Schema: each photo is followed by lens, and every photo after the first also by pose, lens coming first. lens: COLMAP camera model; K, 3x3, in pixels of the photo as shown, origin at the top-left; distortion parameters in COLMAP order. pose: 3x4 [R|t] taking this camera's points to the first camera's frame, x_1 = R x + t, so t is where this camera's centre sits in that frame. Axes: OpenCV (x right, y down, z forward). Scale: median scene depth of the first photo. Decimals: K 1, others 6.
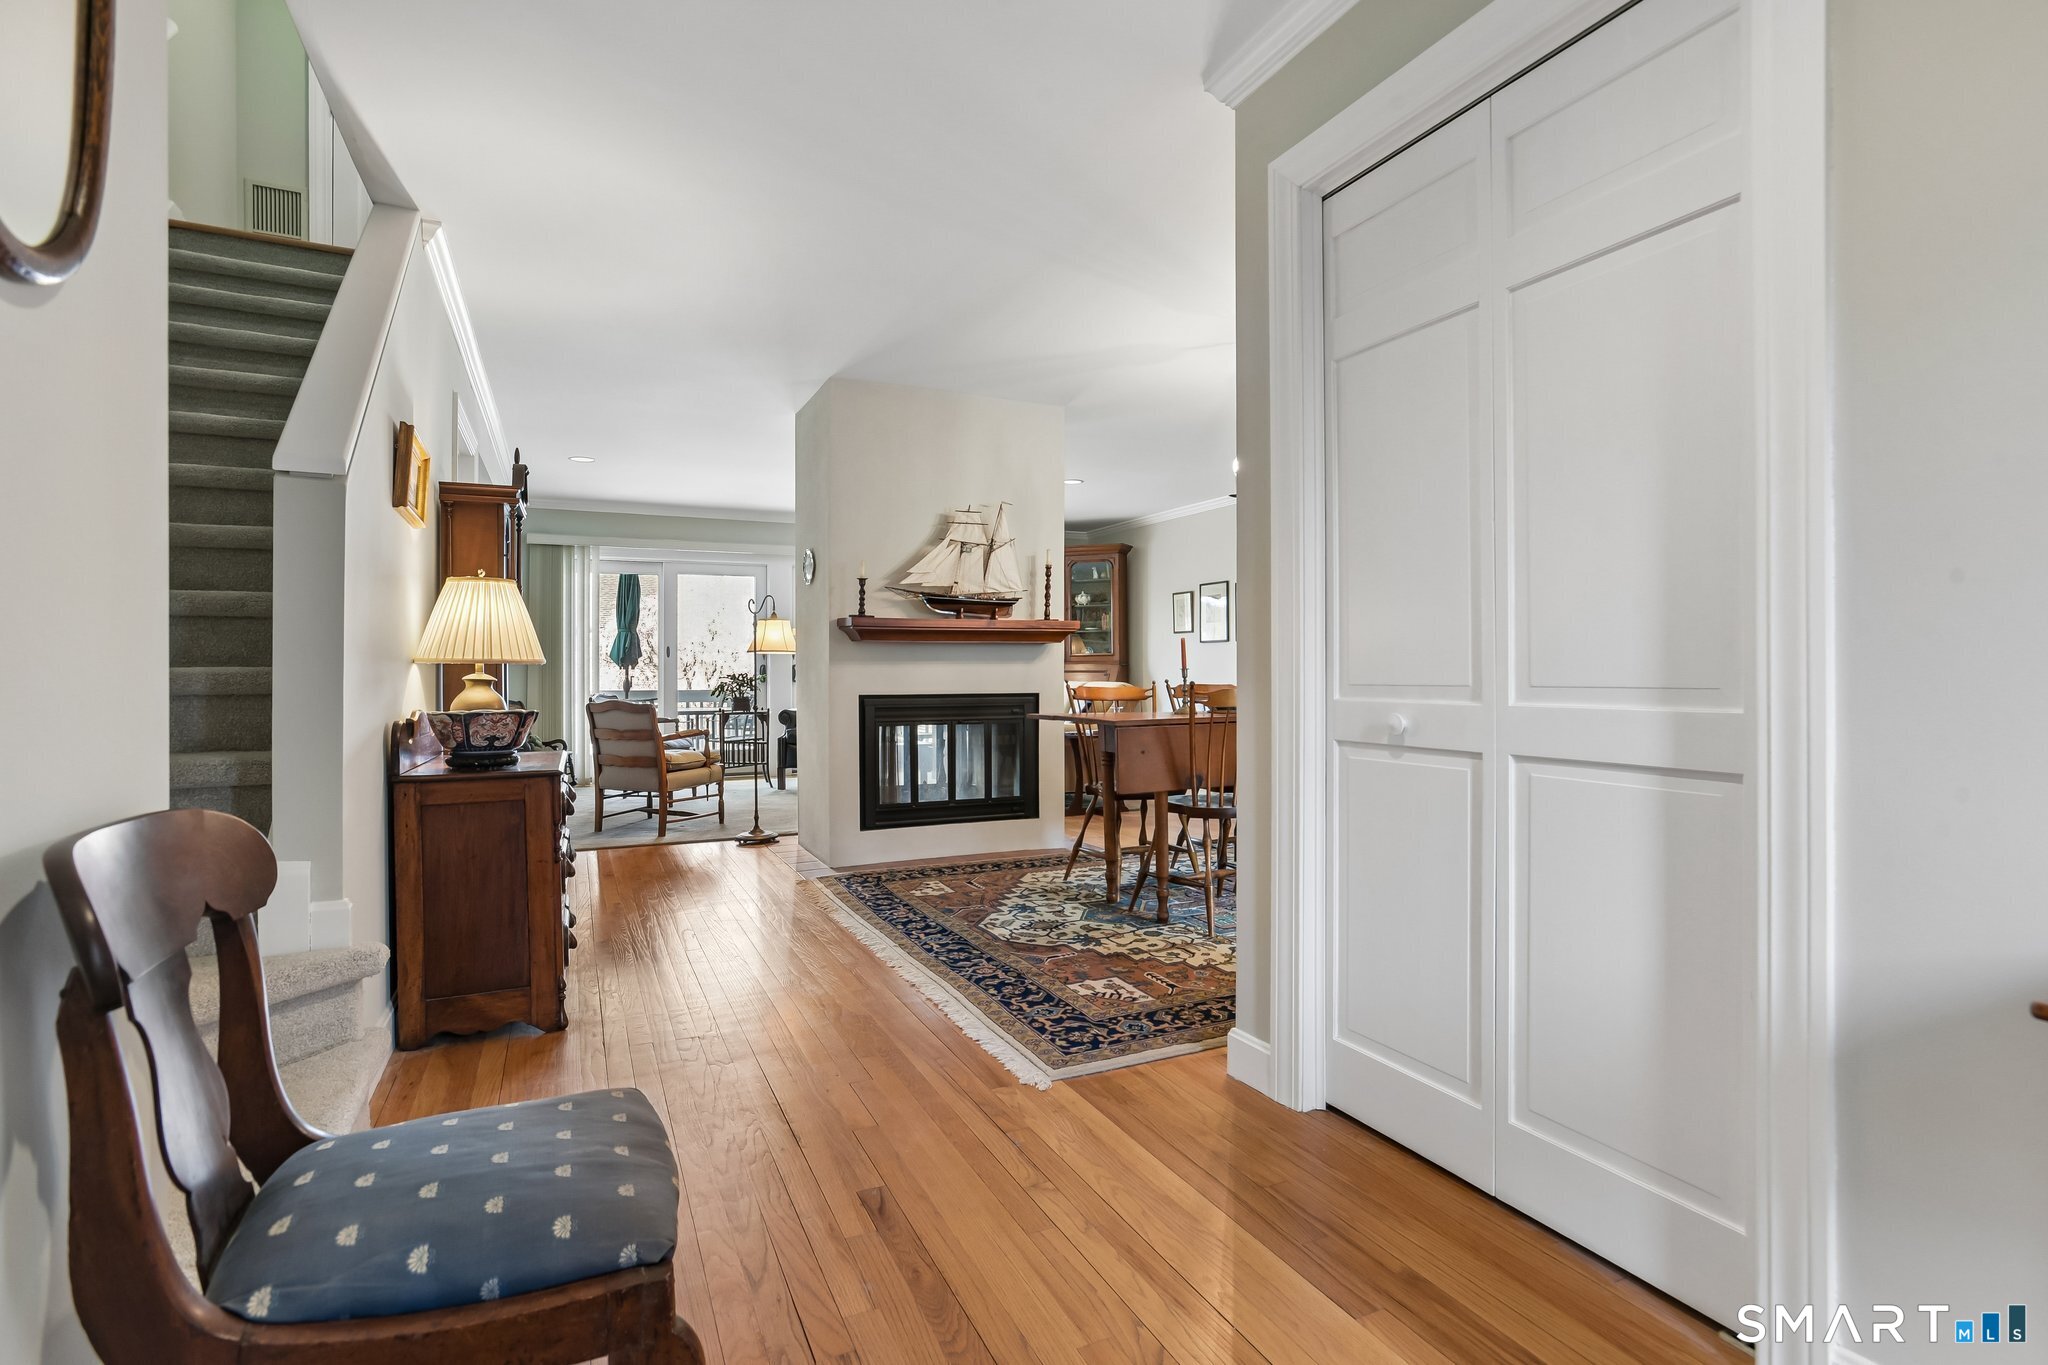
lens RADIAL K [[1000.2, 0, 1036.6], [0, 1000.2, 679.0], [0, 0, 1]] dist [-0.061382, 0.028192]
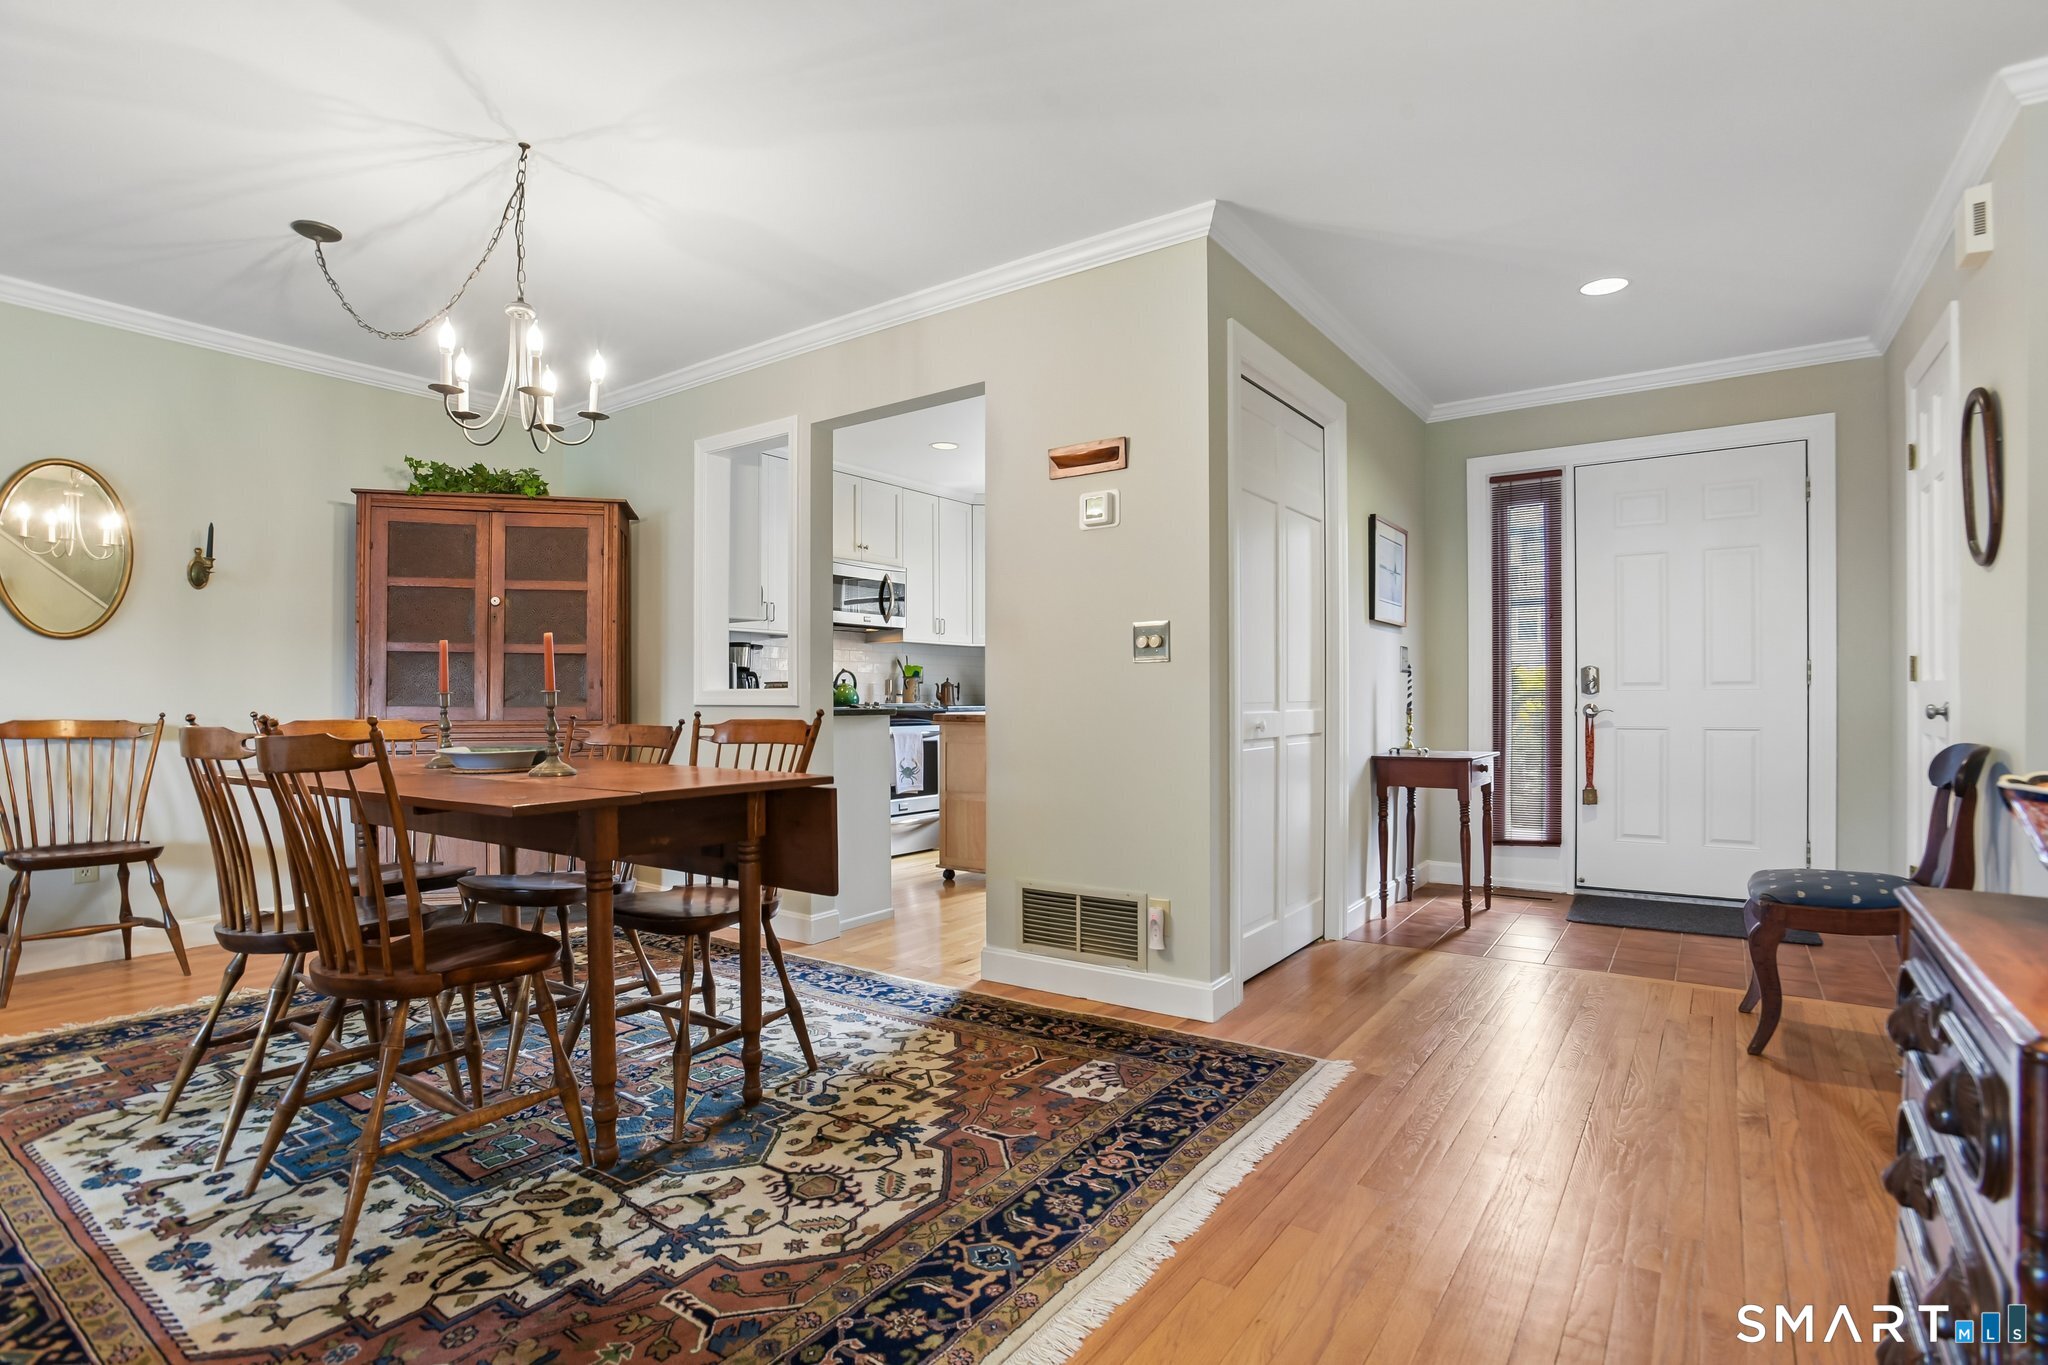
lens RADIAL K [[996.4, 0, 1051.9], [0, 996.4, 707.4], [0, 0, 1]] dist [-0.057666, 0.026172]
pose [[-0.504072, -0.001298, 0.863661, -0.366369], [0.011095, 0.999907, 0.007978, -0.001444], [-0.863590, 0.013603, -0.504011, 0.857569]]
